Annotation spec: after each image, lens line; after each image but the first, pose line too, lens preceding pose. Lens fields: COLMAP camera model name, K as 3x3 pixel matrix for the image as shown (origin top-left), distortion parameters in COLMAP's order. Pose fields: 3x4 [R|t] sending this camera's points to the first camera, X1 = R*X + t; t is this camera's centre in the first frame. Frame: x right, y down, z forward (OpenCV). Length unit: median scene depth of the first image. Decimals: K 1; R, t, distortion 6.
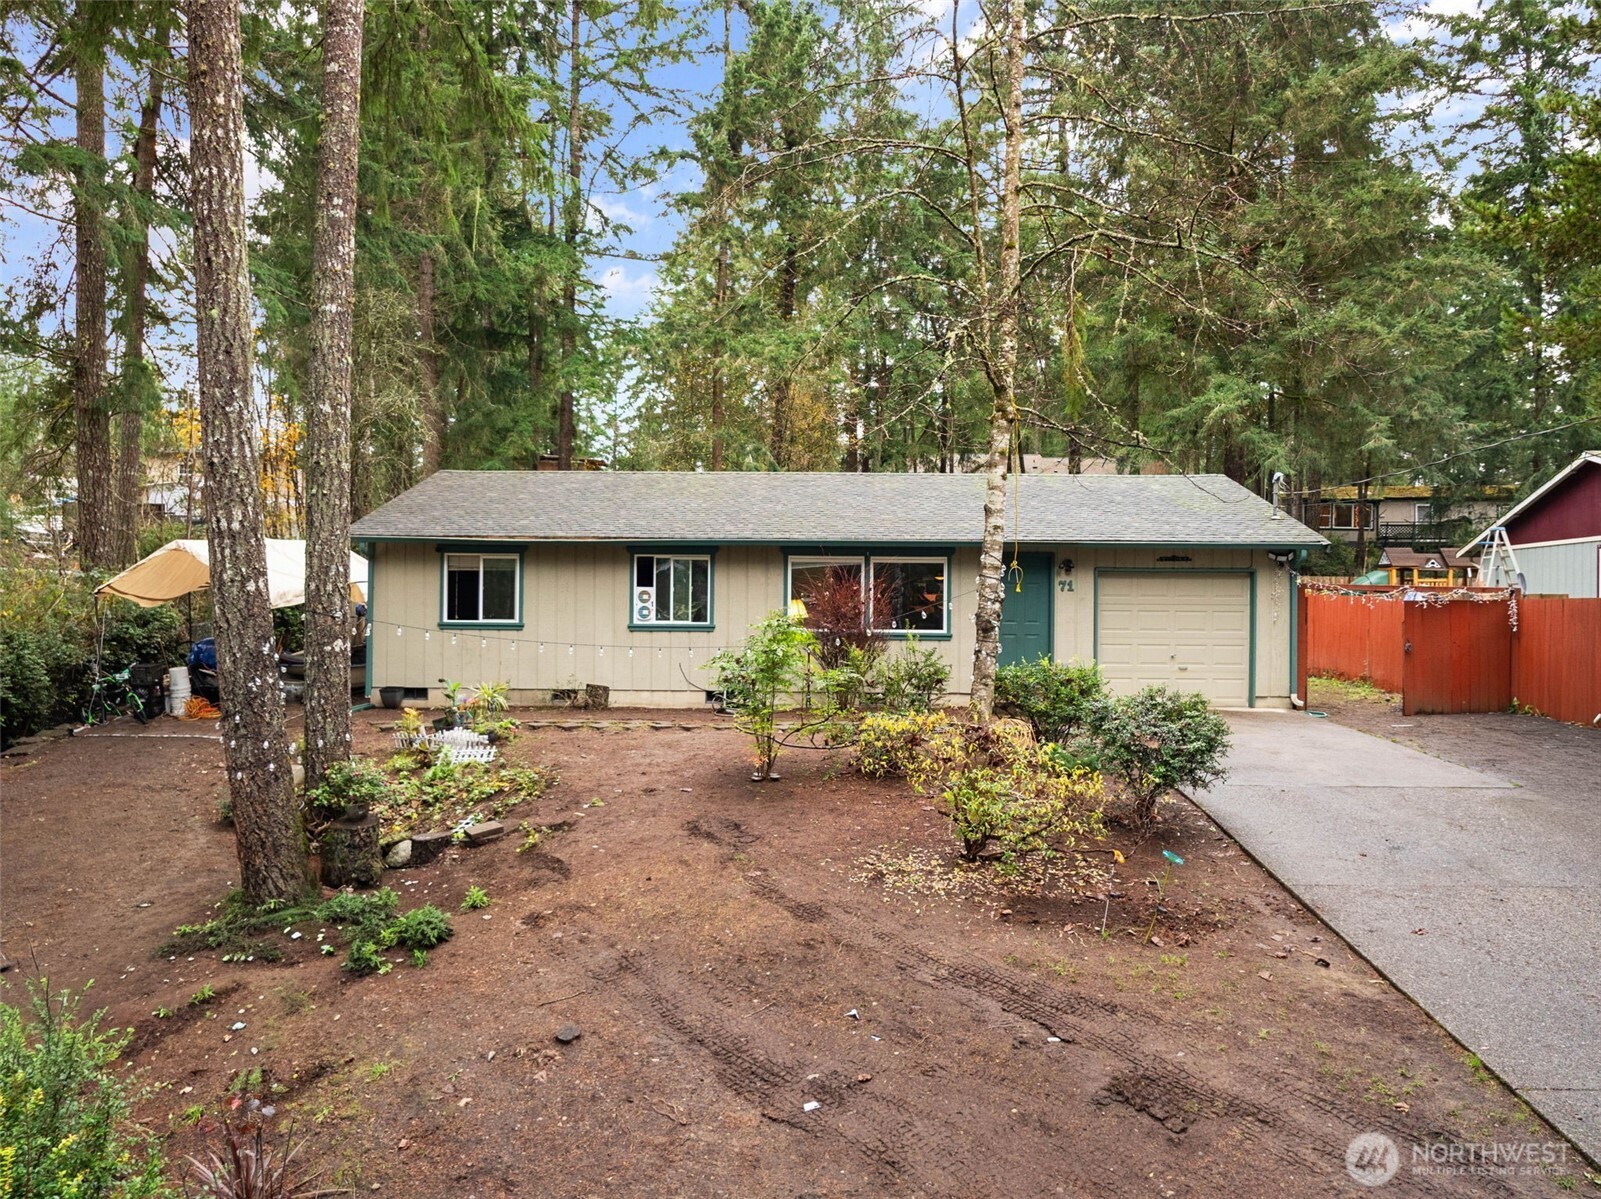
lens RADIAL K [[1126.5, 0, 800.5], [0, 1126.5, 599.5], [0, 0, 1]] dist [-0.035460, -0.002828]
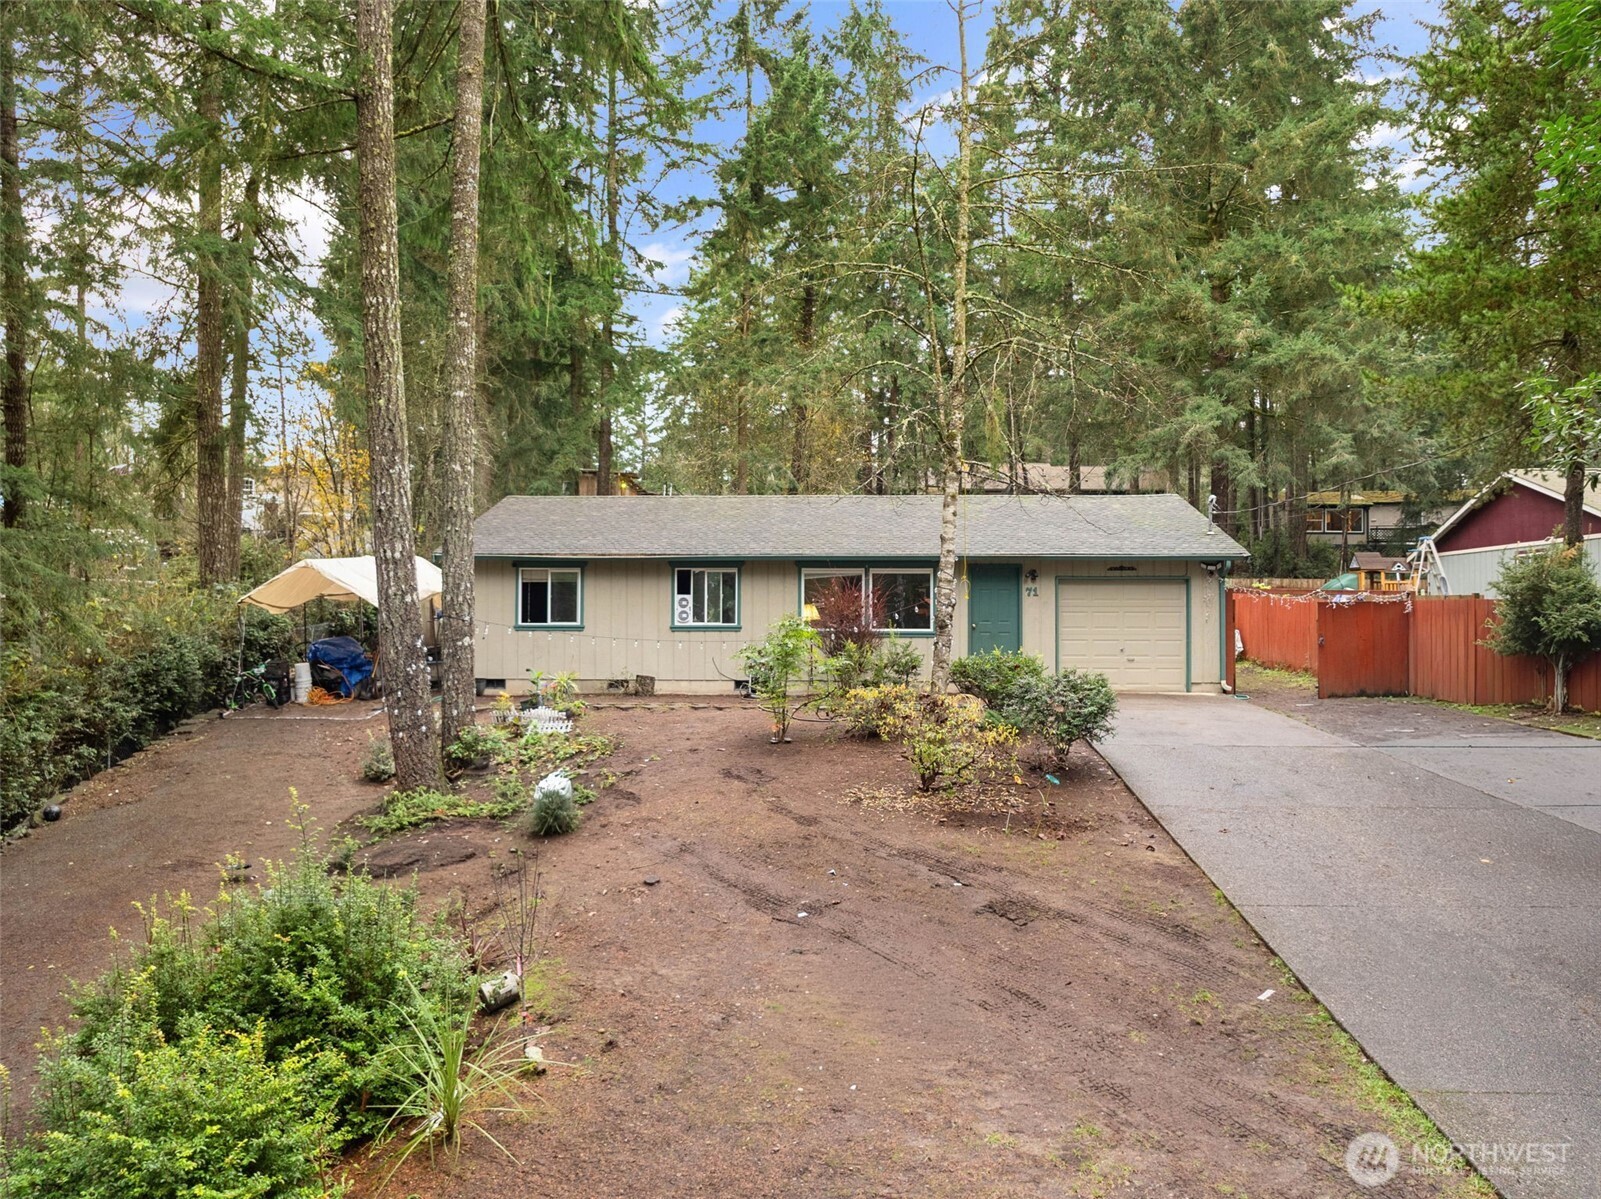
lens RADIAL K [[1129.4, 0, 799.0], [0, 1129.4, 575.3], [0, 0, 1]] dist [-0.030497, 0.003478]
pose [[0.999686, -0.006848, -0.024100, 0.016100], [0.006272, 0.999695, -0.023893, -0.002358], [0.024256, 0.023735, 0.999424, -0.224736]]
